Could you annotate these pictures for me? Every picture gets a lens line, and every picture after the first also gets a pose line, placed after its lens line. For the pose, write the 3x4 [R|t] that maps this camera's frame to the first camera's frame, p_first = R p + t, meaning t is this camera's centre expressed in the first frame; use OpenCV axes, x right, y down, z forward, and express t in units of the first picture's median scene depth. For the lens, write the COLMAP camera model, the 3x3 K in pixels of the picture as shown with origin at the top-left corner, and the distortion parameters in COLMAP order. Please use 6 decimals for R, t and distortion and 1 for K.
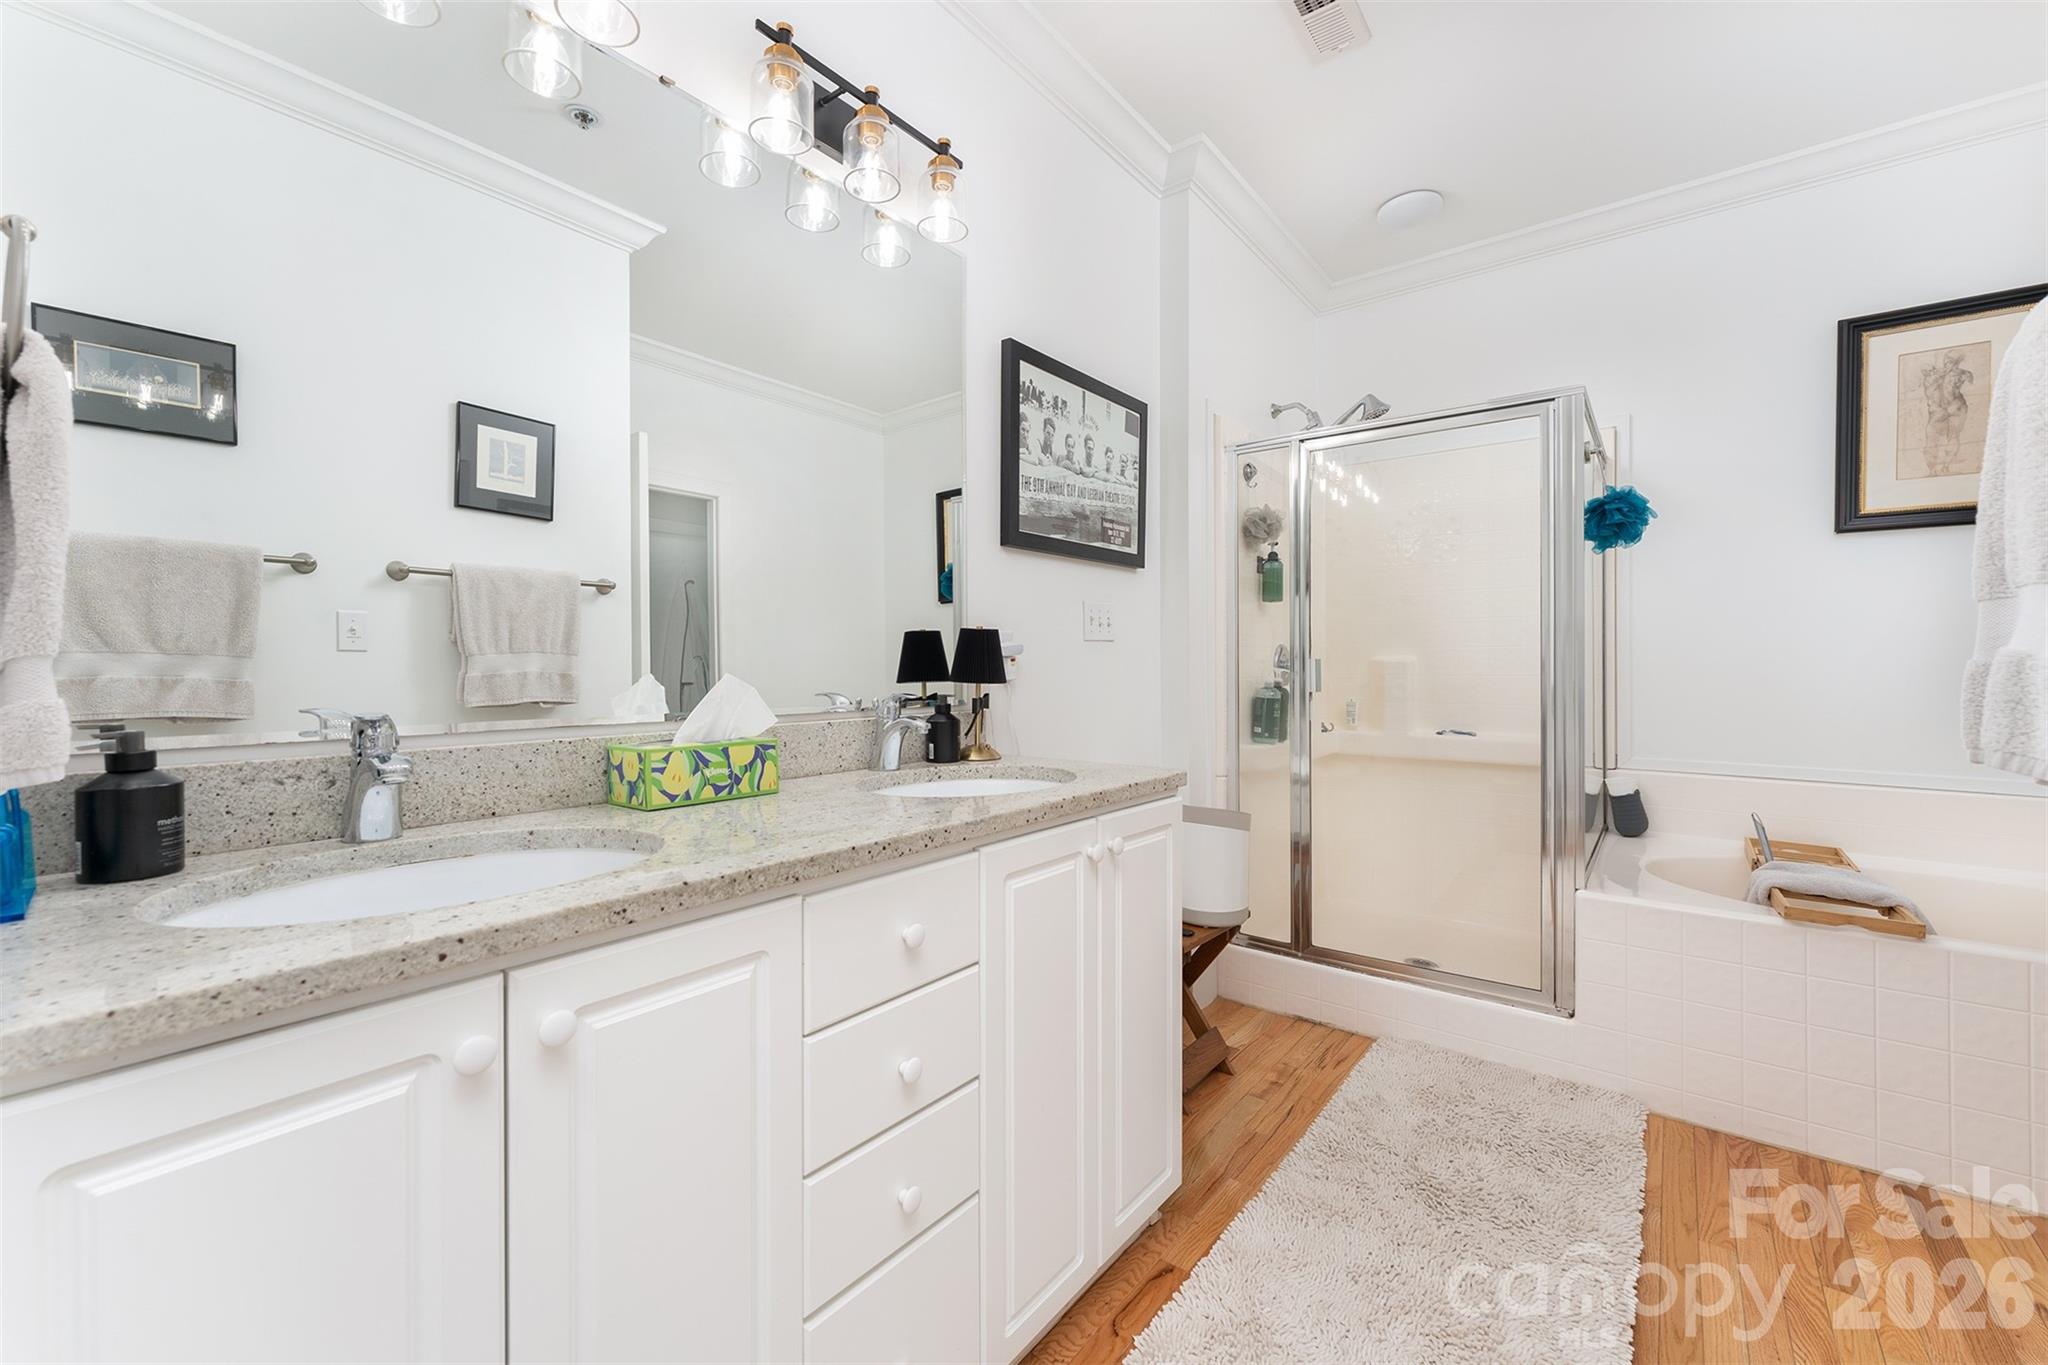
lens RADIAL K [[831.0, 0, 1012.4], [0, 831.0, 673.2], [0, 0, 1]] dist [0.001511, -0.000309]
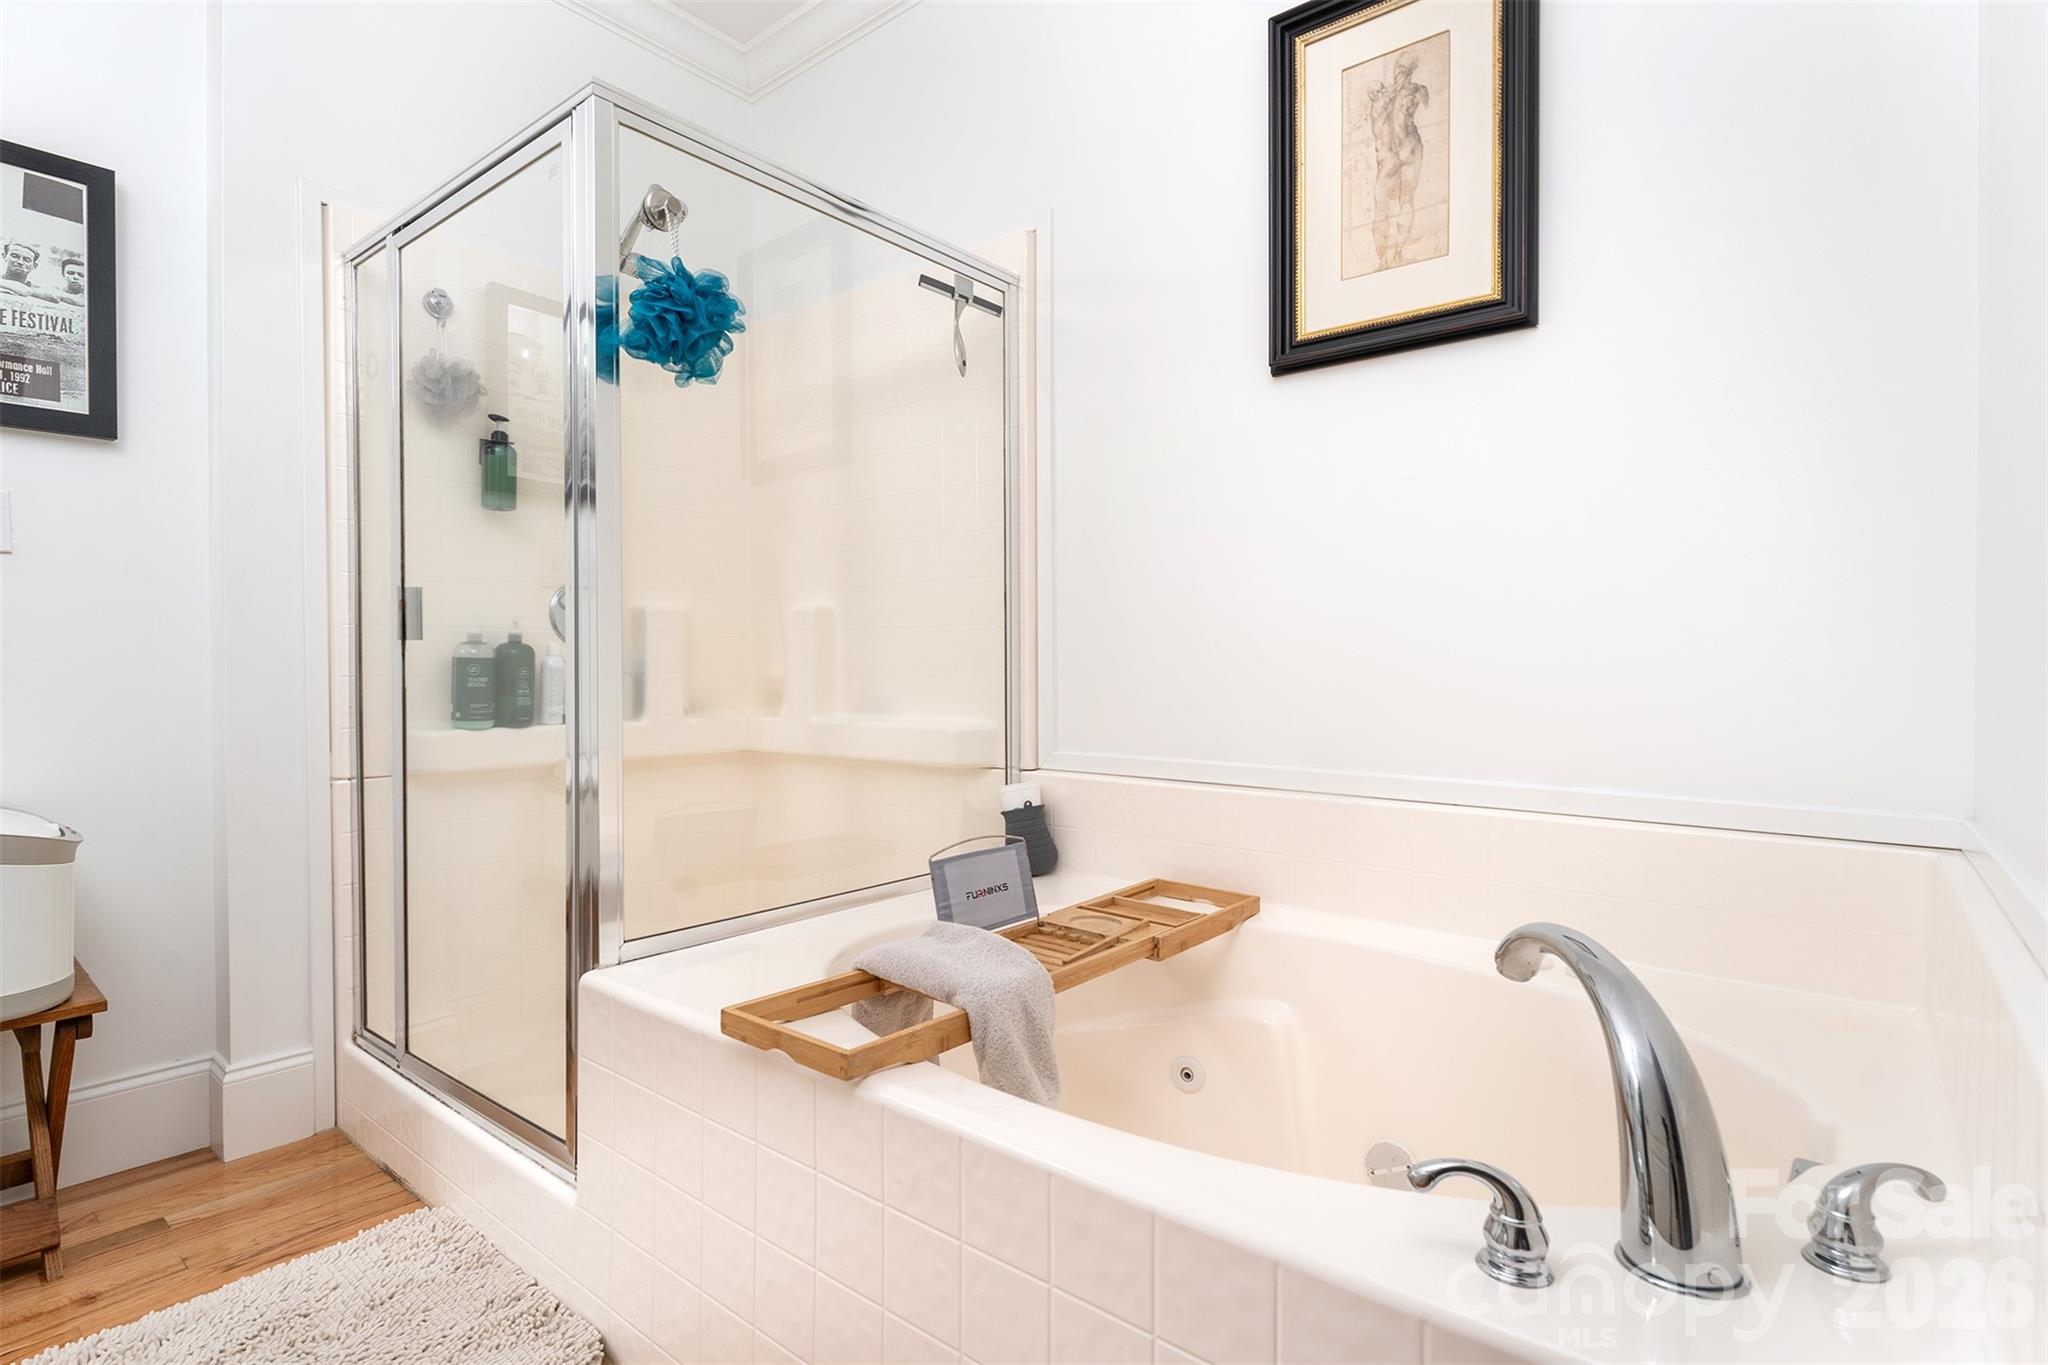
lens RADIAL K [[985.1, 0, 1024.0], [0, 985.1, 682.5], [0, 0, 1]] dist [0.000869, 0.000243]
pose [[0.999726, -0.003251, -0.023191, 0.868250], [0.003290, 0.999993, 0.001635, 0.056479], [0.023186, -0.001711, 0.999730, 0.291369]]
